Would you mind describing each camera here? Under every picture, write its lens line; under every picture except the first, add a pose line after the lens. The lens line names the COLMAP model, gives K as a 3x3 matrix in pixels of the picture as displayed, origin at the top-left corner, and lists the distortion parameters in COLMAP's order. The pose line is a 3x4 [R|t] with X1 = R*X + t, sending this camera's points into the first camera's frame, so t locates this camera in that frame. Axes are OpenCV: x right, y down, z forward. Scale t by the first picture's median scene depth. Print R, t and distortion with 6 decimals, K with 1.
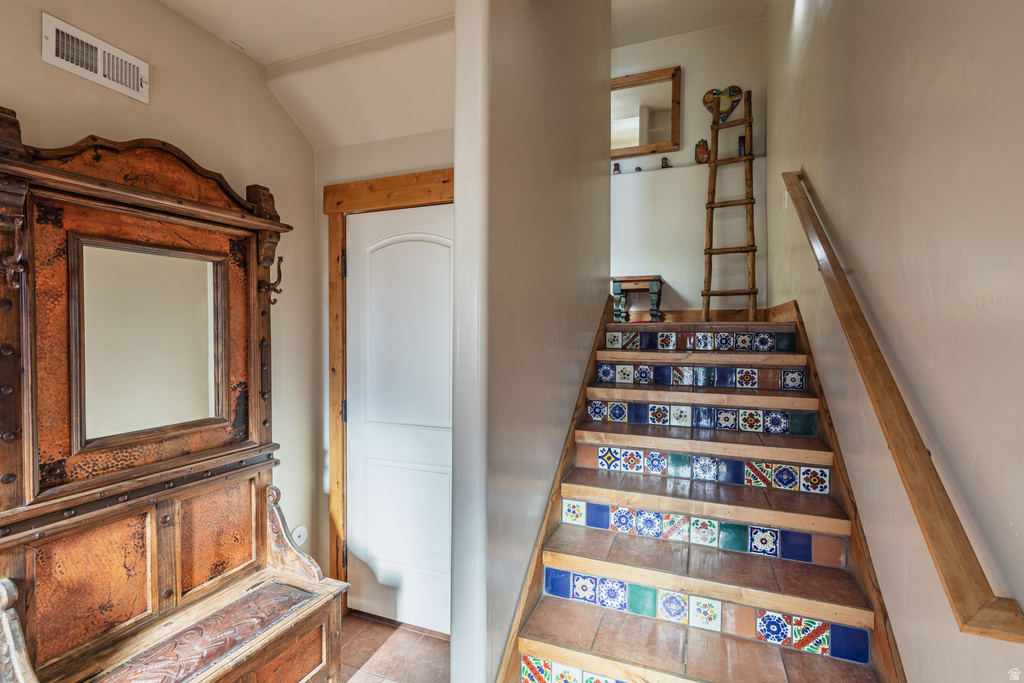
lens RADIAL K [[463.4, 0, 516.5], [0, 463.4, 336.8], [0, 0, 1]] dist [-0.002587, 0.000572]
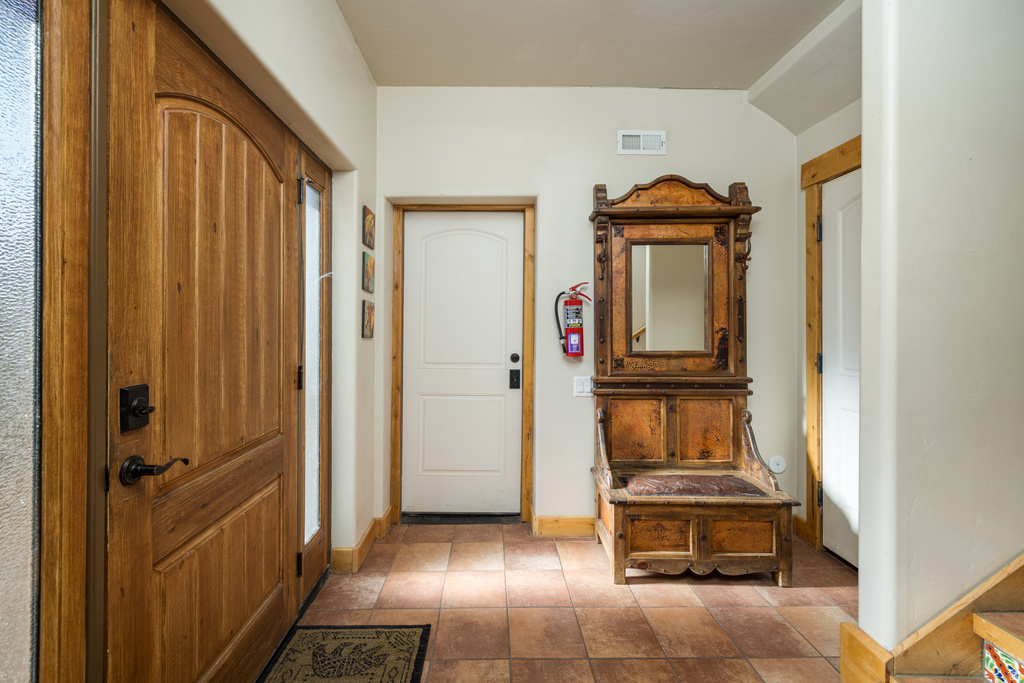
lens RADIAL K [[463.4, 0, 511.0], [0, 463.4, 335.9], [0, 0, 1]] dist [-0.002587, 0.000572]
pose [[0.398878, 0.000989, -0.917003, 0.434755], [-0.009781, 0.999947, -0.003176, 0.134640], [0.916952, 0.010236, 0.398867, -0.140179]]
